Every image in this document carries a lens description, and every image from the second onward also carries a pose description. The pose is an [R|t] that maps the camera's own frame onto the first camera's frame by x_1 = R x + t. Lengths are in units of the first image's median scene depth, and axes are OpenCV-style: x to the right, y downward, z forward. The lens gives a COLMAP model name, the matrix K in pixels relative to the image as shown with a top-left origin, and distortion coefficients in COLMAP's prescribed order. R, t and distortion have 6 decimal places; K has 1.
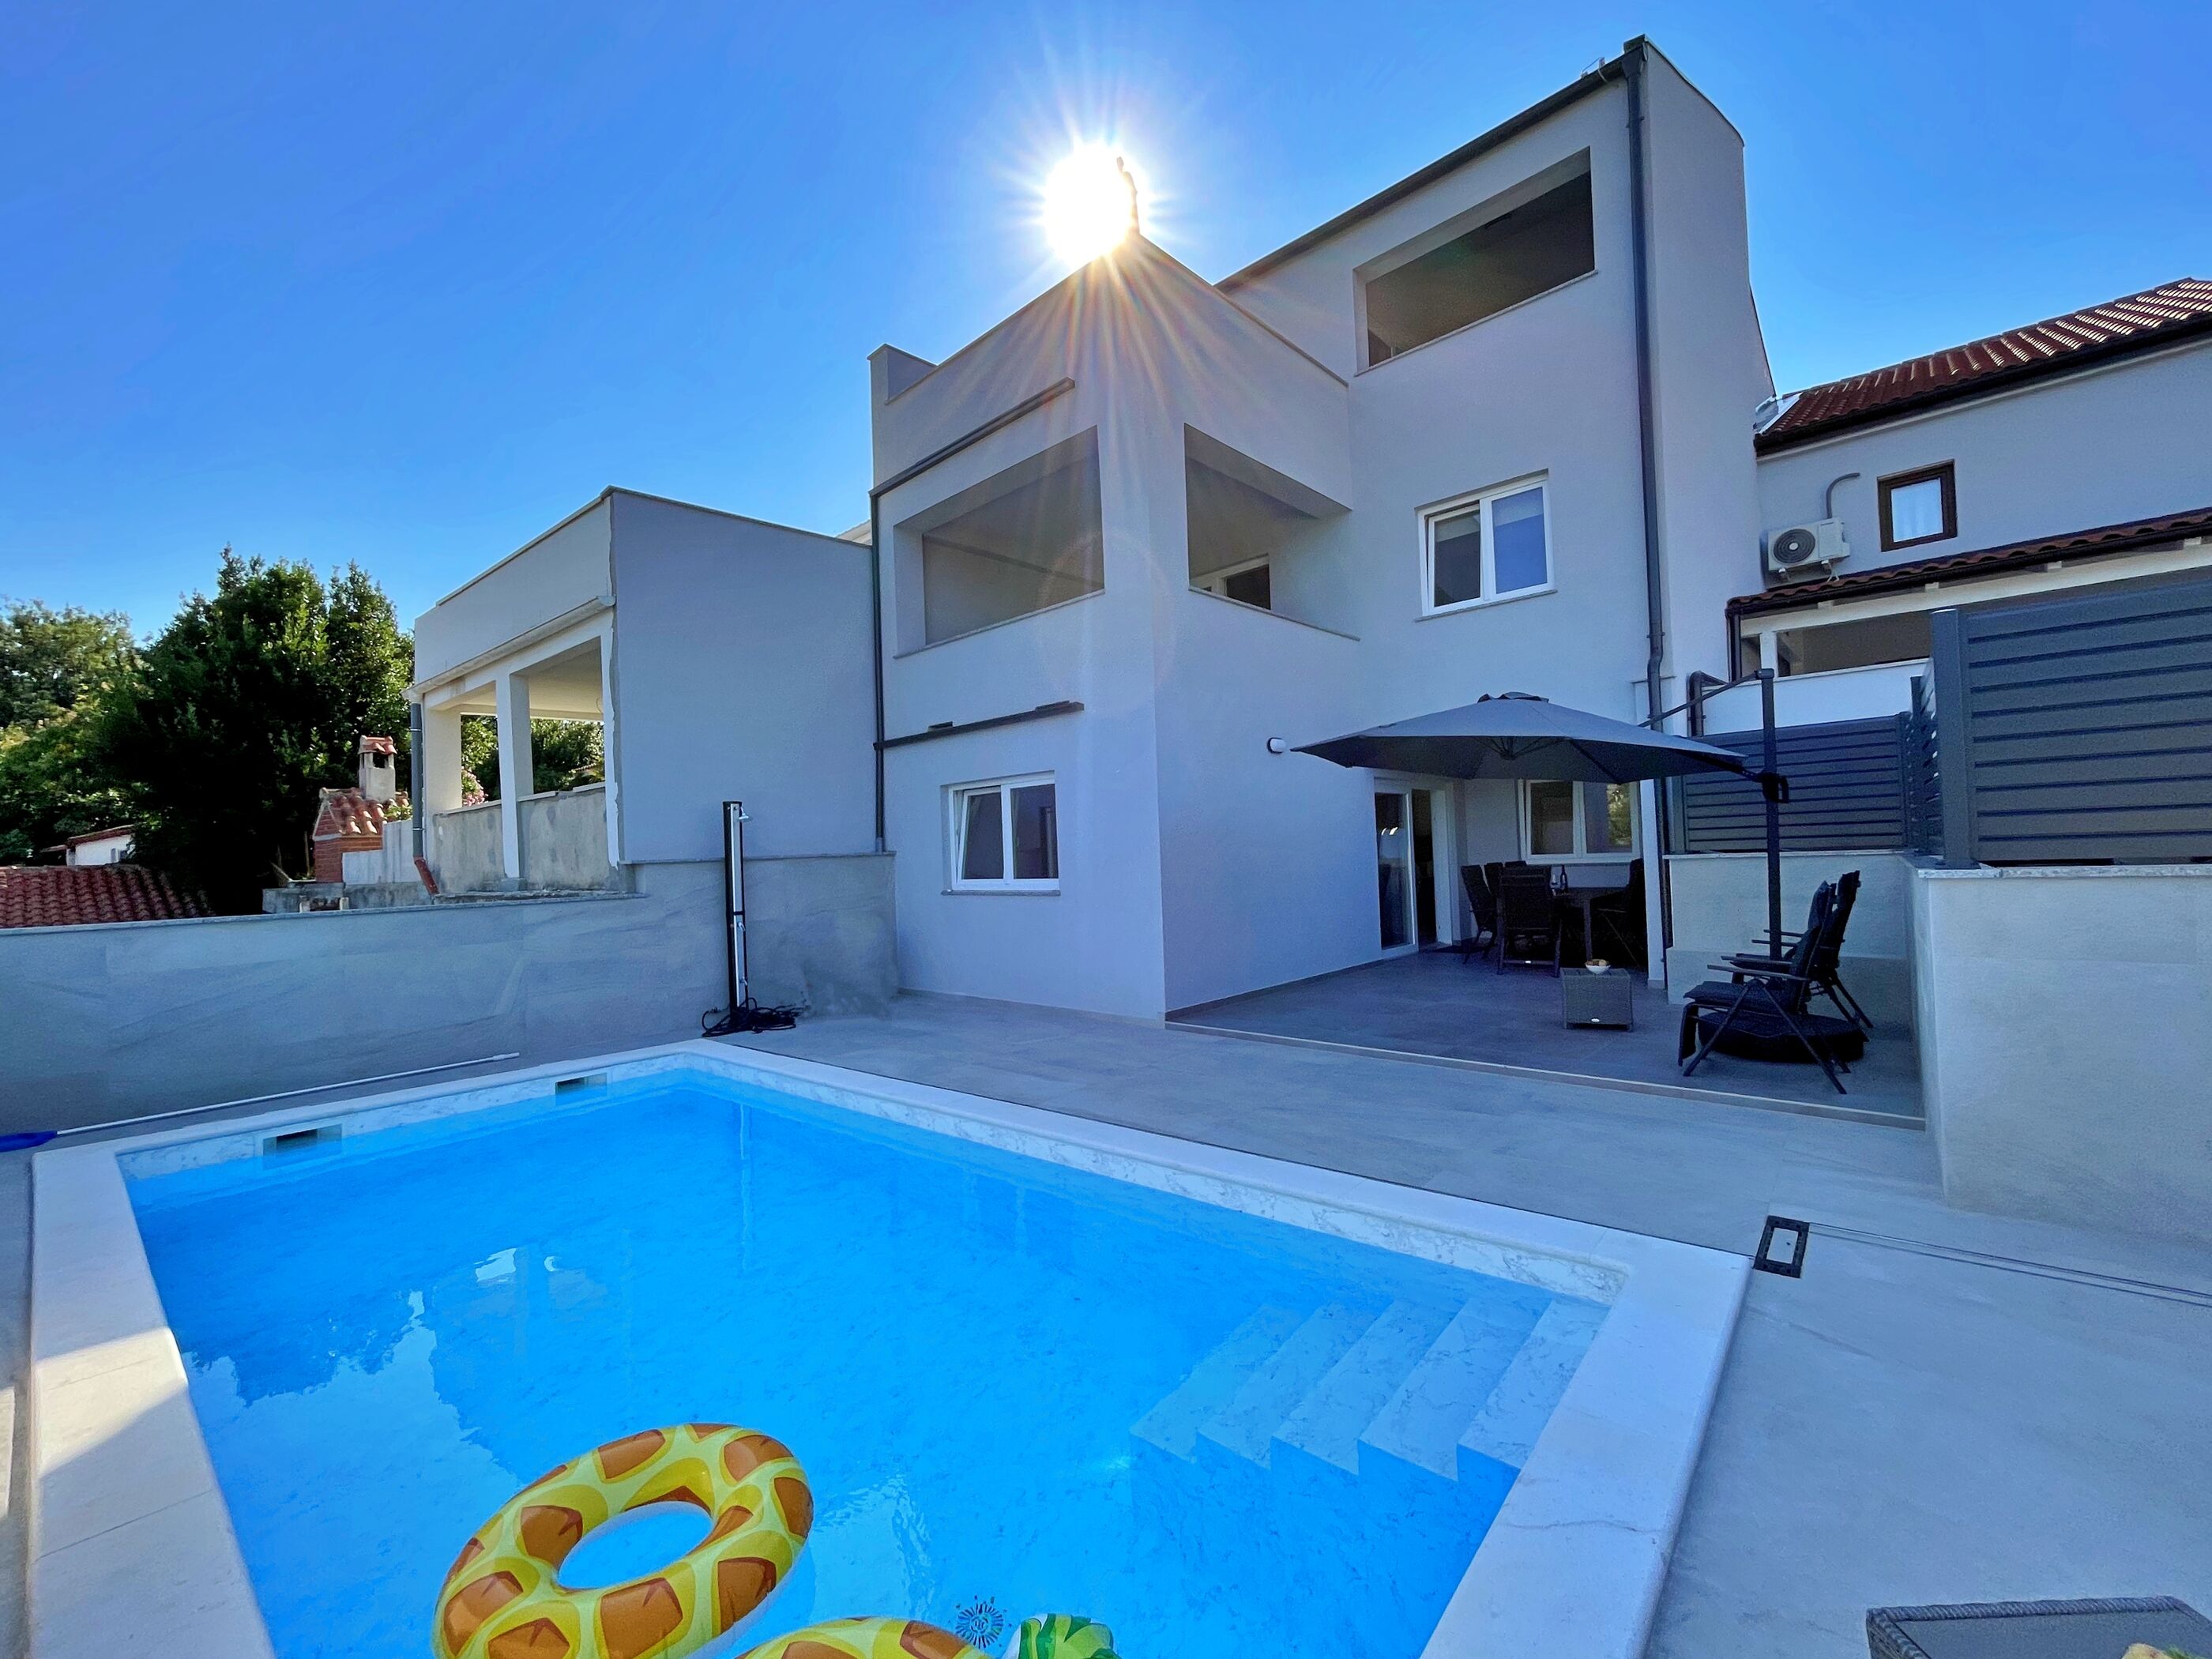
lens RADIAL K [[890.3, 0, 1099.2], [0, 890.3, 845.4], [0, 0, 1]] dist [-0.003893, 0.003337]
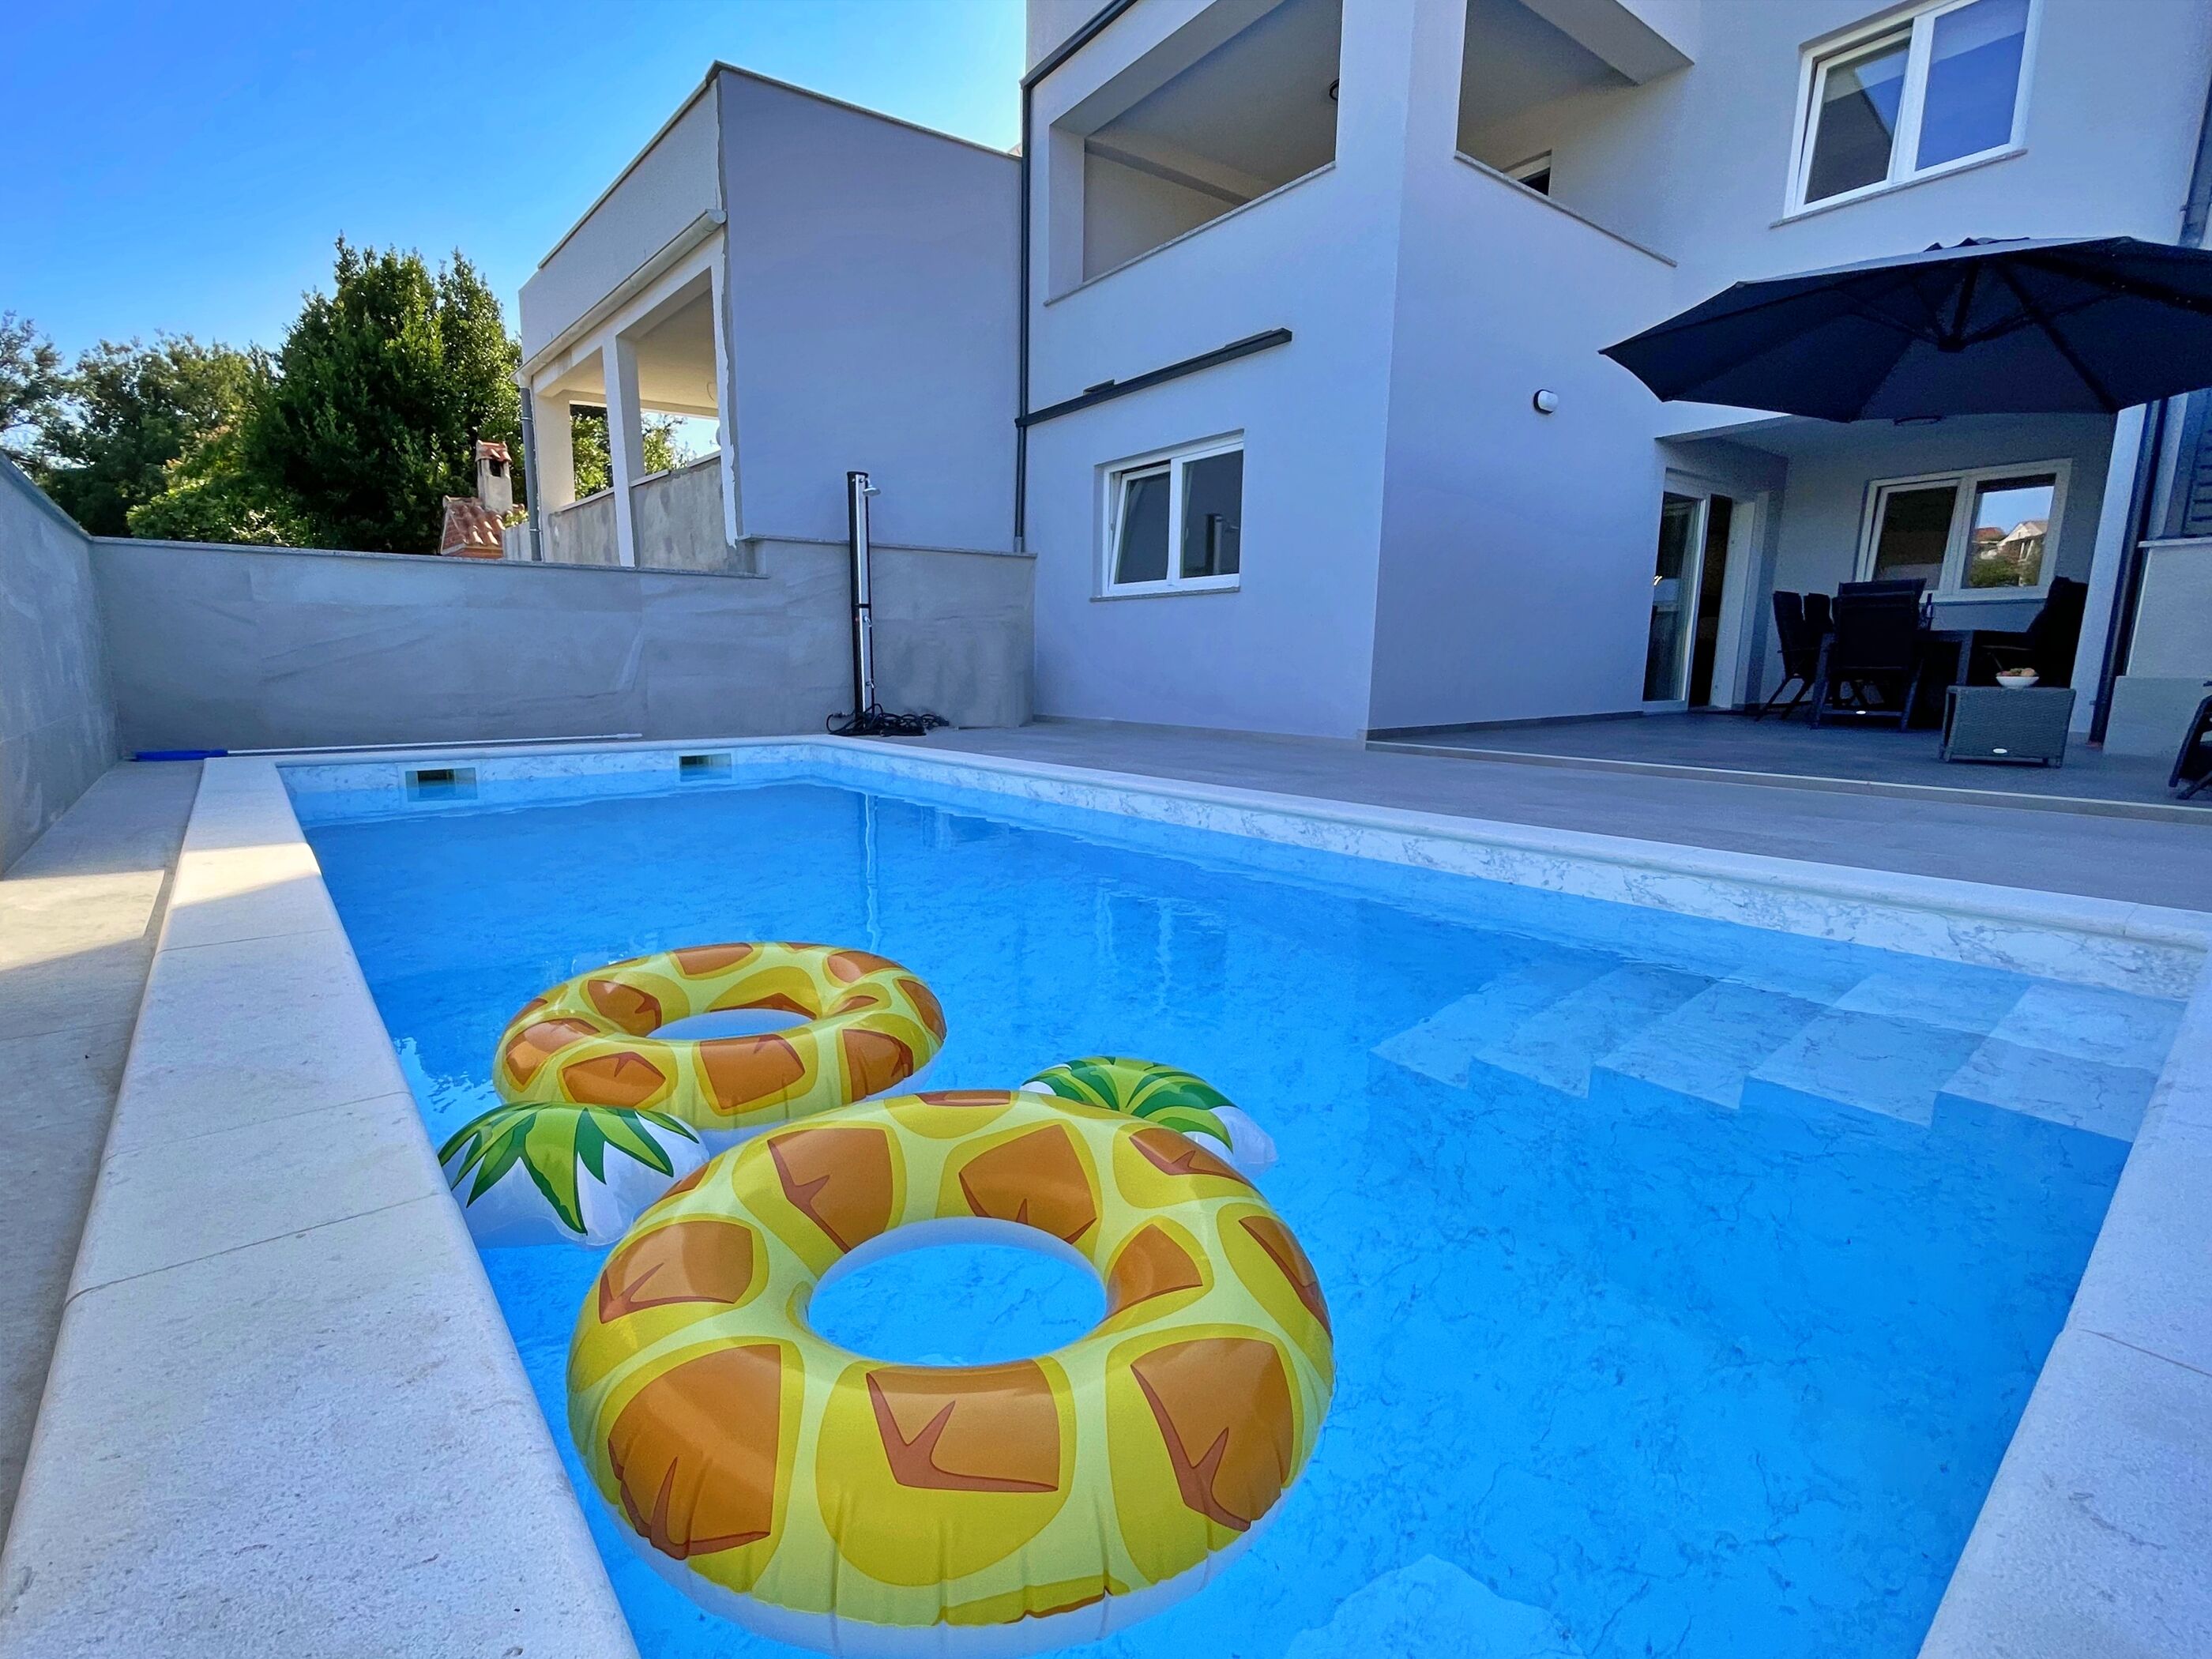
lens RADIAL K [[982.9, 0, 1047.9], [0, 982.9, 832.7], [0, 0, 1]] dist [0.001475, 0.001191]
pose [[0.981668, 0.073378, -0.175910, -0.036036], [-0.039282, 0.980999, 0.189993, 0.094806], [0.186509, -0.179600, 0.965898, 0.050756]]
